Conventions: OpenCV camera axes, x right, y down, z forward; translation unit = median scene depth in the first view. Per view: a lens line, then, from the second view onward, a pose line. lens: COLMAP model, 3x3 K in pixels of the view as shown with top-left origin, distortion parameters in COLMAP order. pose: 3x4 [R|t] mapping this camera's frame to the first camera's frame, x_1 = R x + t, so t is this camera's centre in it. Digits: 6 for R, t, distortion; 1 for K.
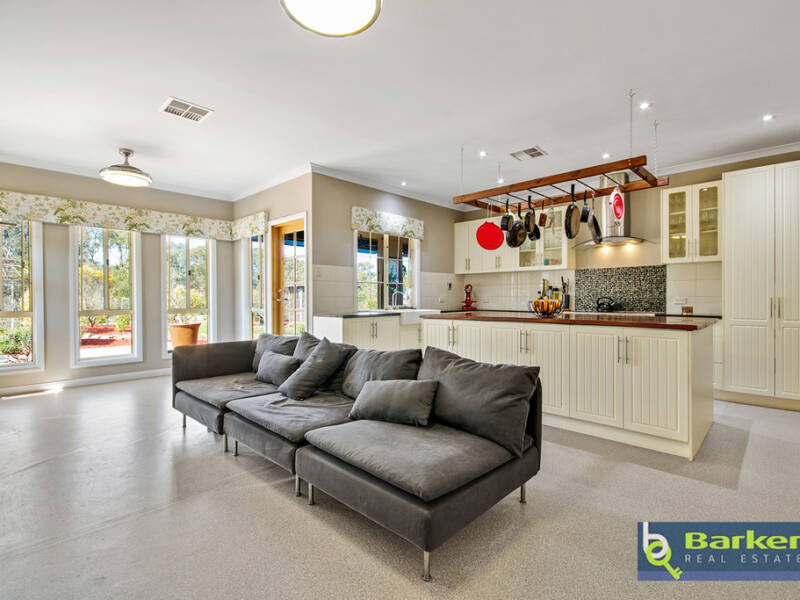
lens RADIAL K [[395.3, 0, 400.6], [0, 395.3, 297.9], [0, 0, 1]] dist [0.002542, -0.002312]
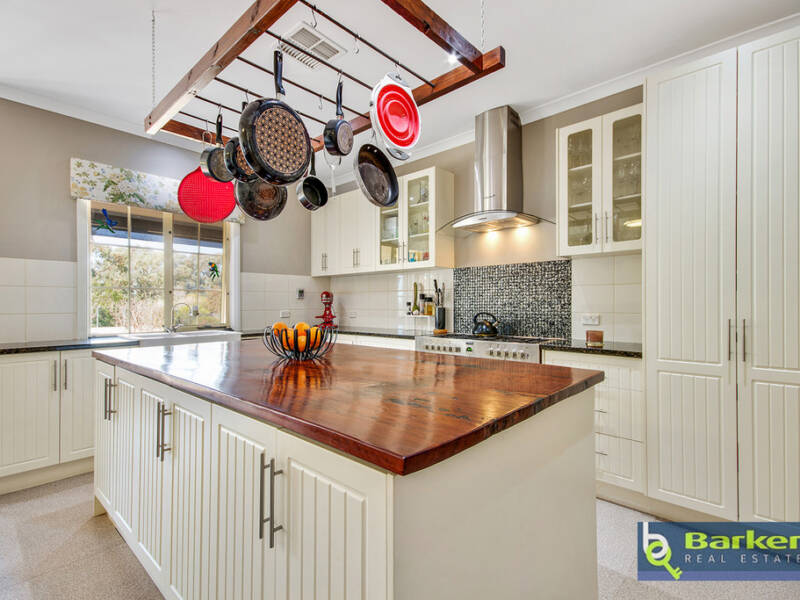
lens RADIAL K [[395.3, 0, 424.7], [0, 395.3, 300.8], [0, 0, 1]] dist [0.002542, -0.002312]
pose [[0.998558, 0.006714, 0.053258, 0.387533], [-0.005849, 0.999849, -0.016379, -0.009107], [-0.053360, 0.016044, 0.998446, 0.384942]]
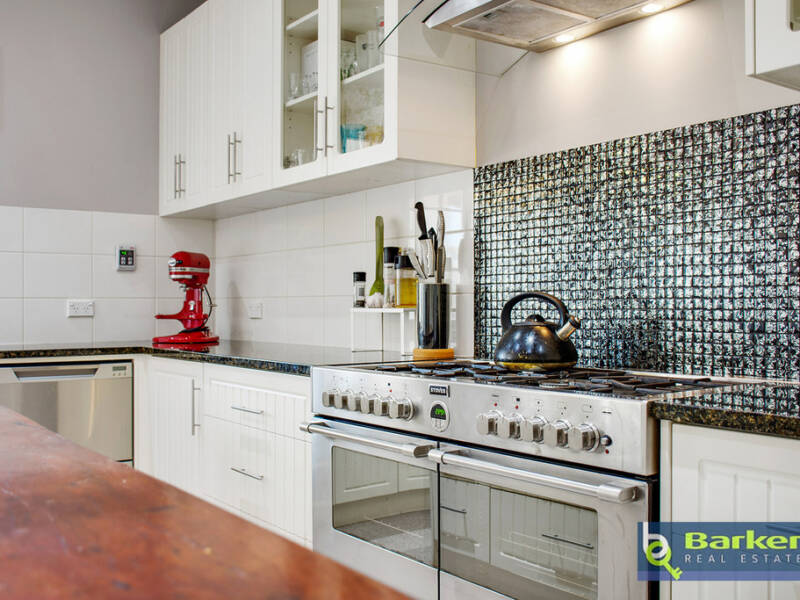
lens RADIAL K [[849.3, 0, 375.8], [0, 849.3, 305.3], [0, 0, 1]] dist [-0.048639, 0.000000]
pose [[0.983133, 0.002920, -0.182869, 0.511887], [-0.003797, 0.999983, -0.004447, 0.006193], [0.182853, 0.005067, 0.983127, 0.575509]]
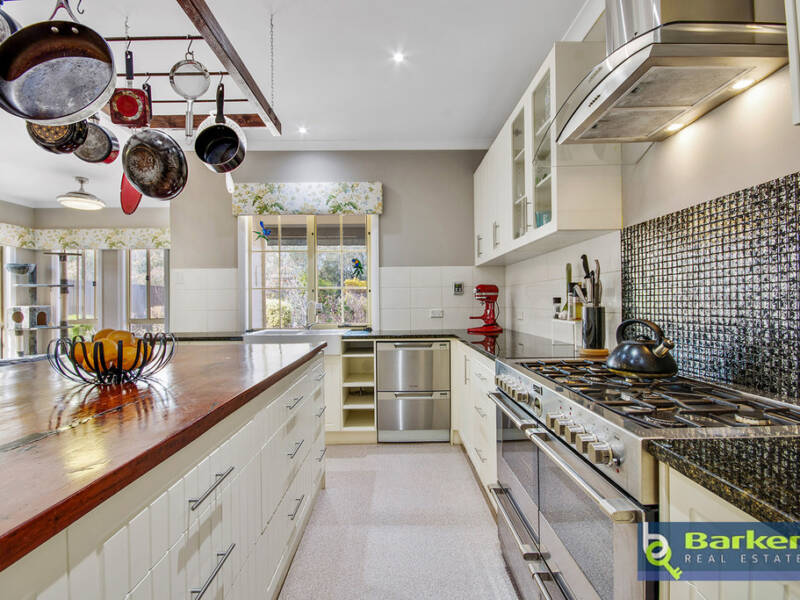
lens RADIAL K [[395.3, 0, 395.6], [0, 395.3, 300.3], [0, 0, 1]] dist [0.002542, -0.002312]
pose [[0.699953, -0.007169, -0.714153, 0.587032], [0.006988, 0.999971, -0.003189, -0.015171], [0.714155, -0.002758, 0.699982, 0.692691]]
